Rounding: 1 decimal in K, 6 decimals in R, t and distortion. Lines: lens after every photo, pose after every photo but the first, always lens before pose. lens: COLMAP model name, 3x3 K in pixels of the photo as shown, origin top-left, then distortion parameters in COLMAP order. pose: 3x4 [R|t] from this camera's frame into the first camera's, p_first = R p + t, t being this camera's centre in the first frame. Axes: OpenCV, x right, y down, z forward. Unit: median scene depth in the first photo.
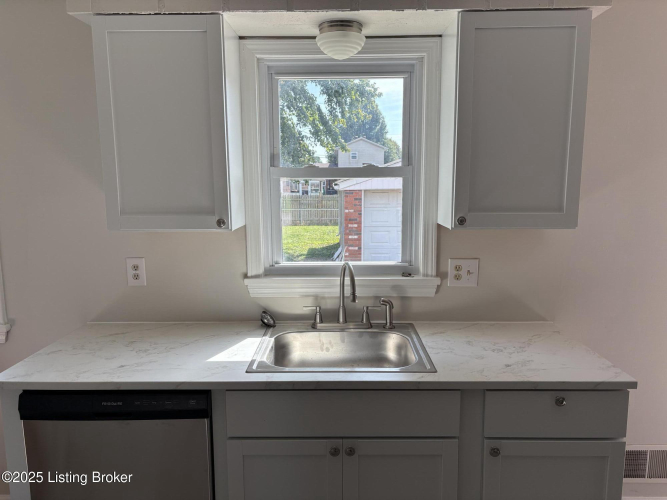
lens RADIAL K [[502.8, 0, 334.5], [0, 502.8, 248.6], [0, 0, 1]] dist [0.062738, -0.070507]
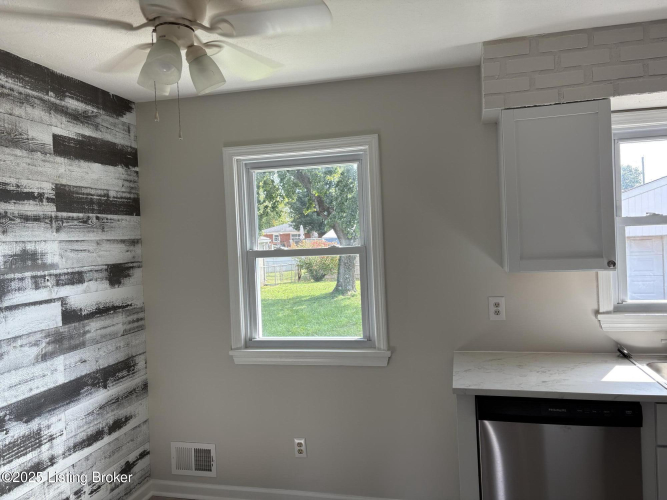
lens RADIAL K [[502.8, 0, 339.7], [0, 502.8, 245.1], [0, 0, 1]] dist [0.062738, -0.070507]
pose [[0.974715, -0.030862, -0.221311, -0.537028], [0.004783, 0.993071, -0.117419, 0.039491], [0.223401, 0.113392, 0.968109, -0.291422]]
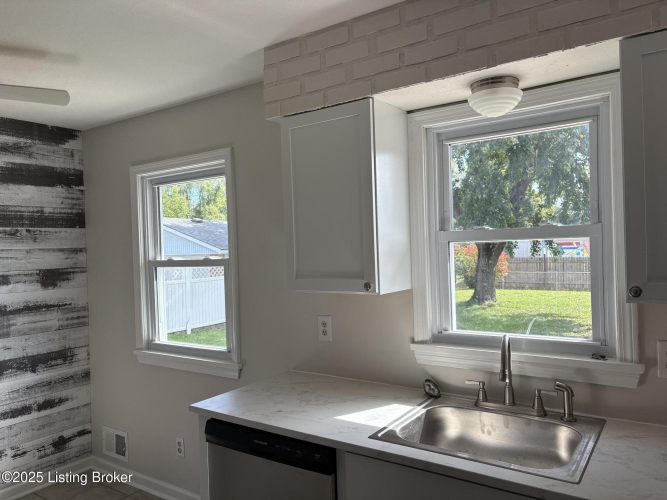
lens RADIAL K [[502.8, 0, 334.1], [0, 502.8, 250.9], [0, 0, 1]] dist [0.062738, -0.070507]
pose [[0.829212, -0.015899, -0.558708, 0.280060], [-0.050332, 0.993410, -0.102969, -0.012440], [0.556663, 0.113504, 0.822948, 0.082132]]
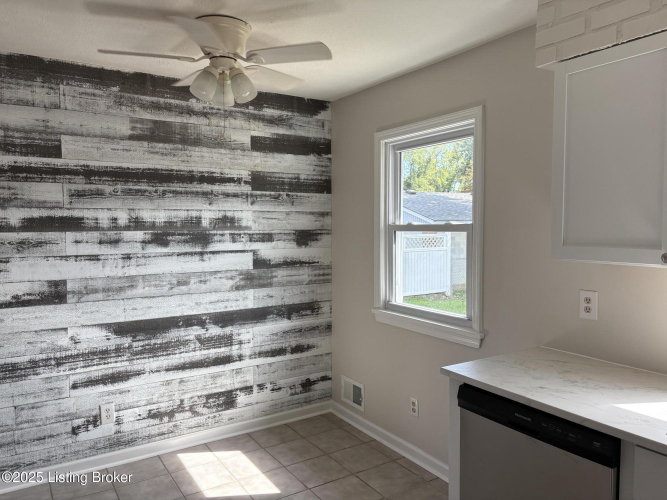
lens RADIAL K [[502.8, 0, 338.9], [0, 502.8, 252.0], [0, 0, 1]] dist [0.062738, -0.070507]
pose [[0.551247, 0.051711, -0.832738, 0.179962], [-0.115776, 0.993163, -0.014967, 0.015981], [0.826270, 0.104661, 0.553465, 0.040527]]
